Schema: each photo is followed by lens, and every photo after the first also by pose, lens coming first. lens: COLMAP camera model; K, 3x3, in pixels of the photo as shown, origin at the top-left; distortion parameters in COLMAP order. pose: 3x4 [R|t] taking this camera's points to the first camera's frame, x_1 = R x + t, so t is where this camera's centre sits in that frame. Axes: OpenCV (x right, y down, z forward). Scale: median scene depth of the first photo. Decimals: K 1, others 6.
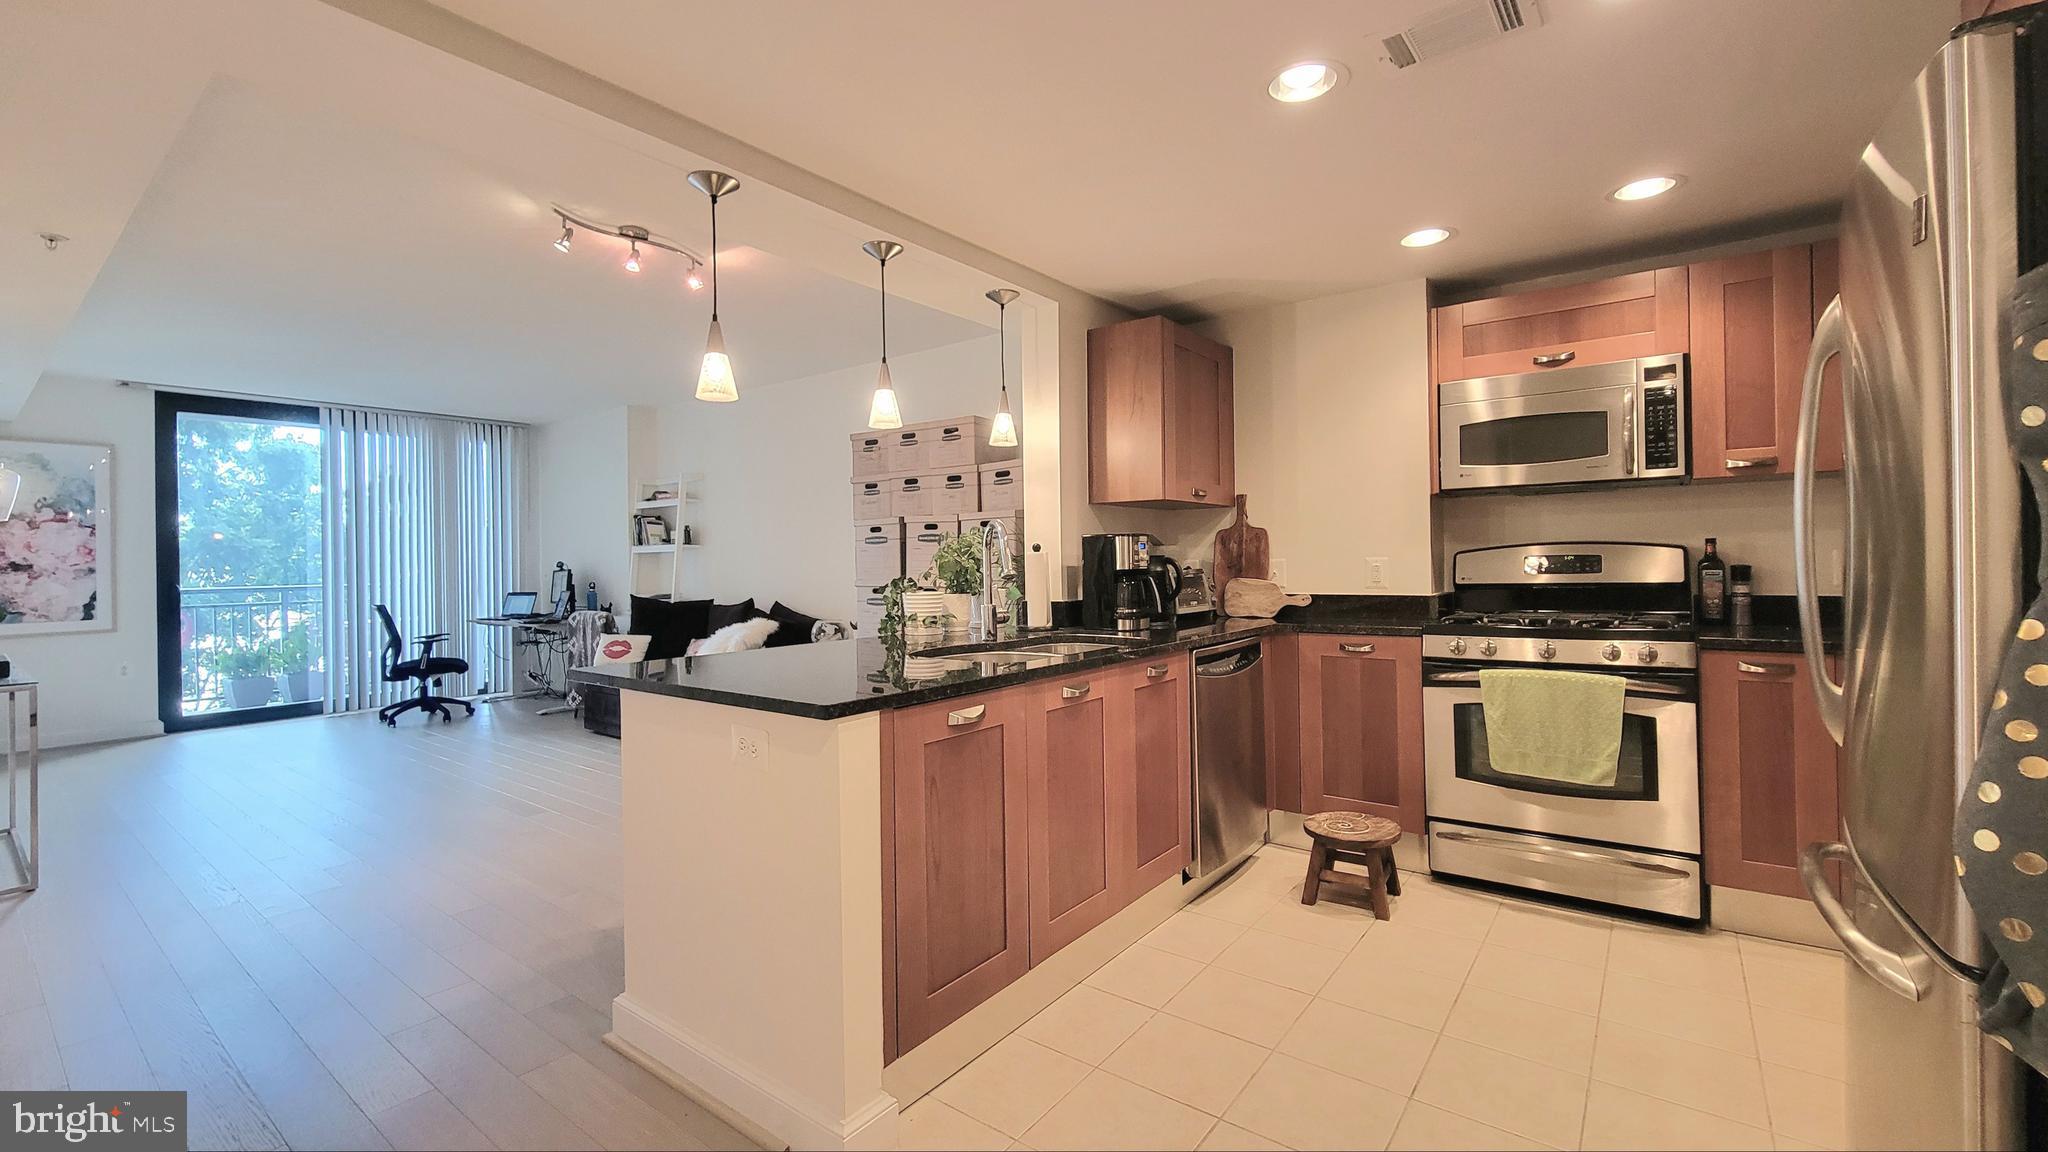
lens RADIAL K [[841.2, 0, 986.9], [0, 841.2, 583.0], [0, 0, 1]] dist [-0.004313, -0.002101]
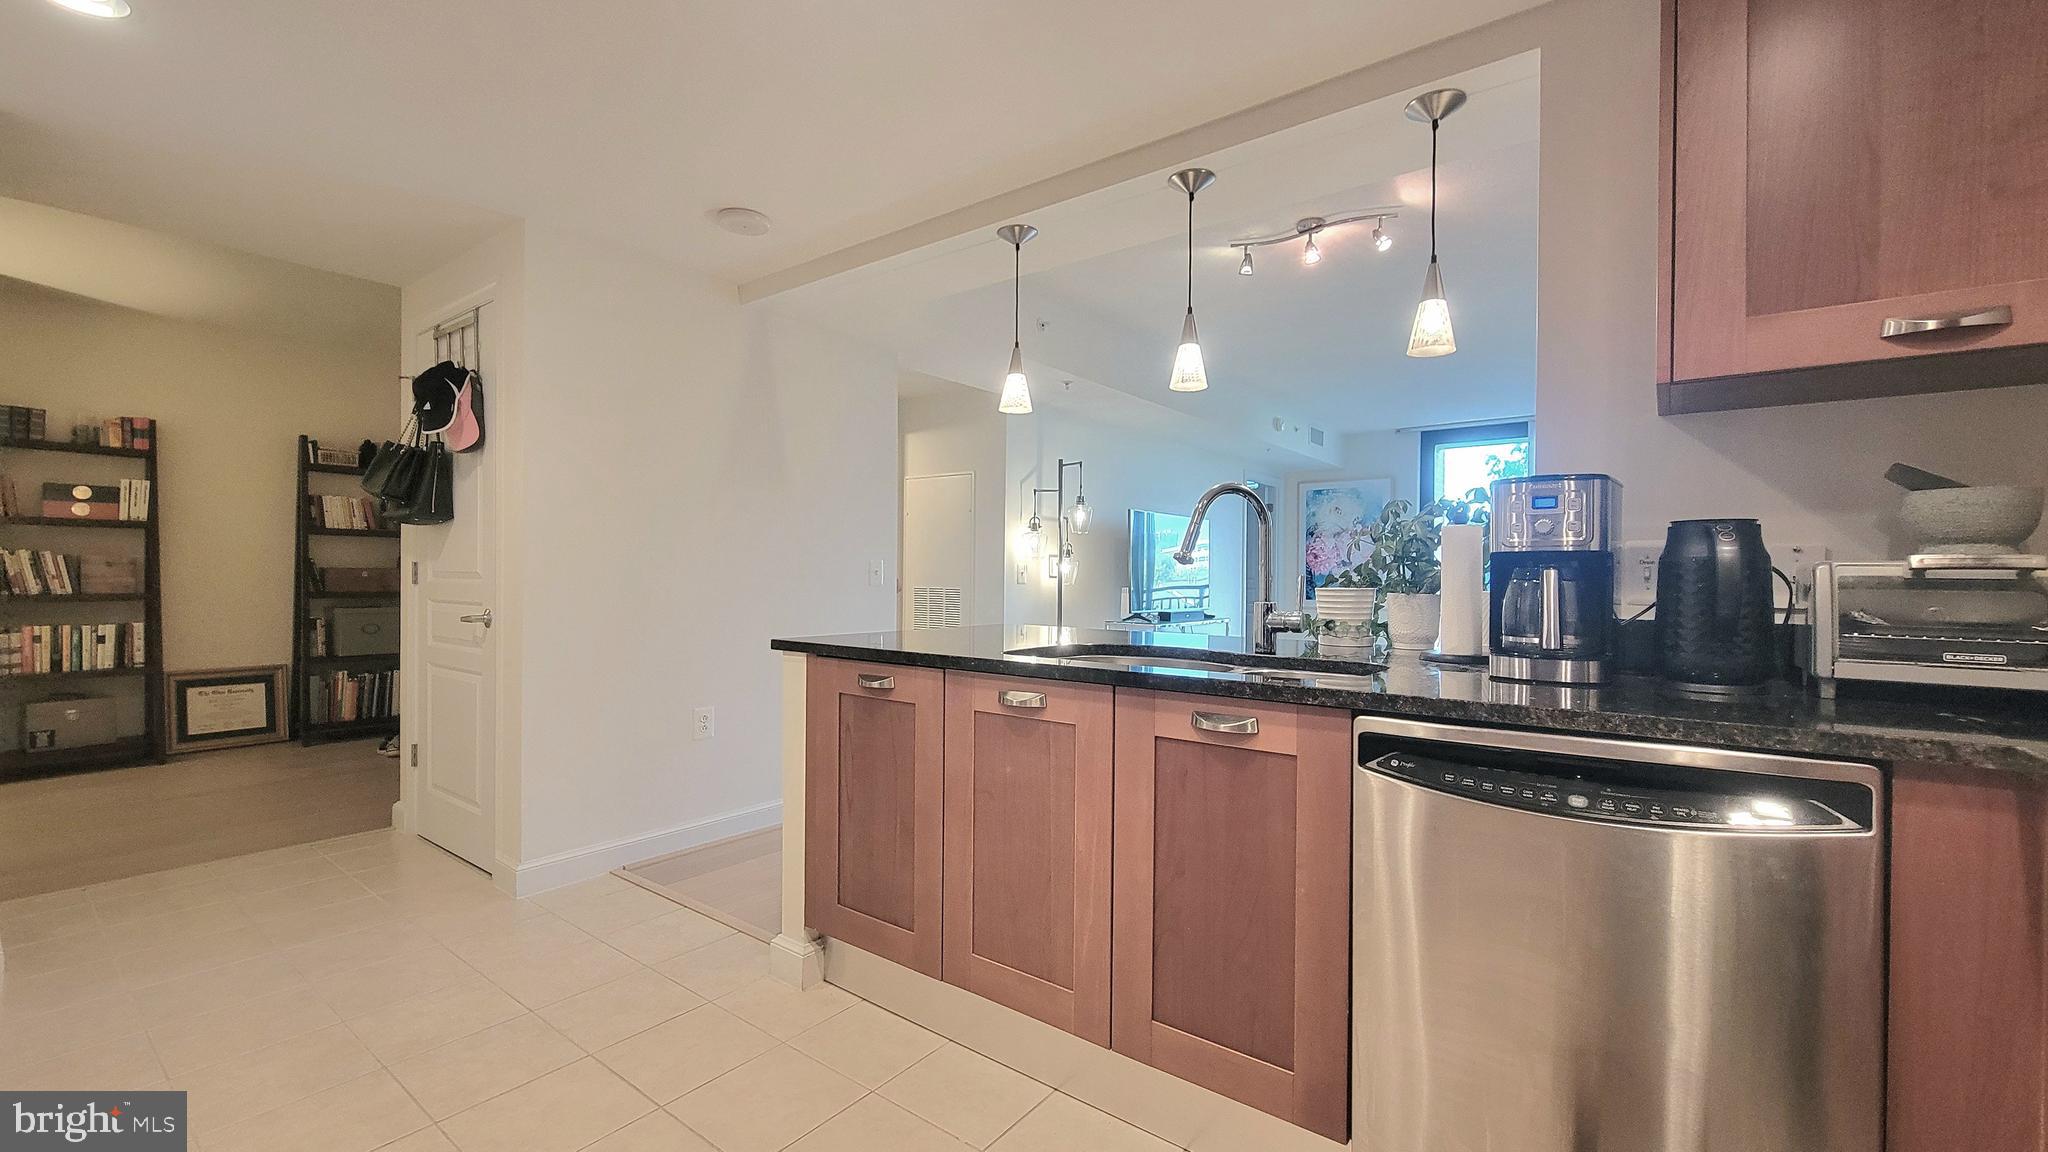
lens RADIAL K [[841.2, 0, 1034.7], [0, 841.2, 577.2], [0, 0, 1]] dist [-0.004313, -0.002101]
pose [[0.054114, 0.011193, -0.998472, 0.759348], [-0.025557, 0.999625, 0.009821, 0.008154], [0.998208, 0.024986, 0.054380, 0.818957]]
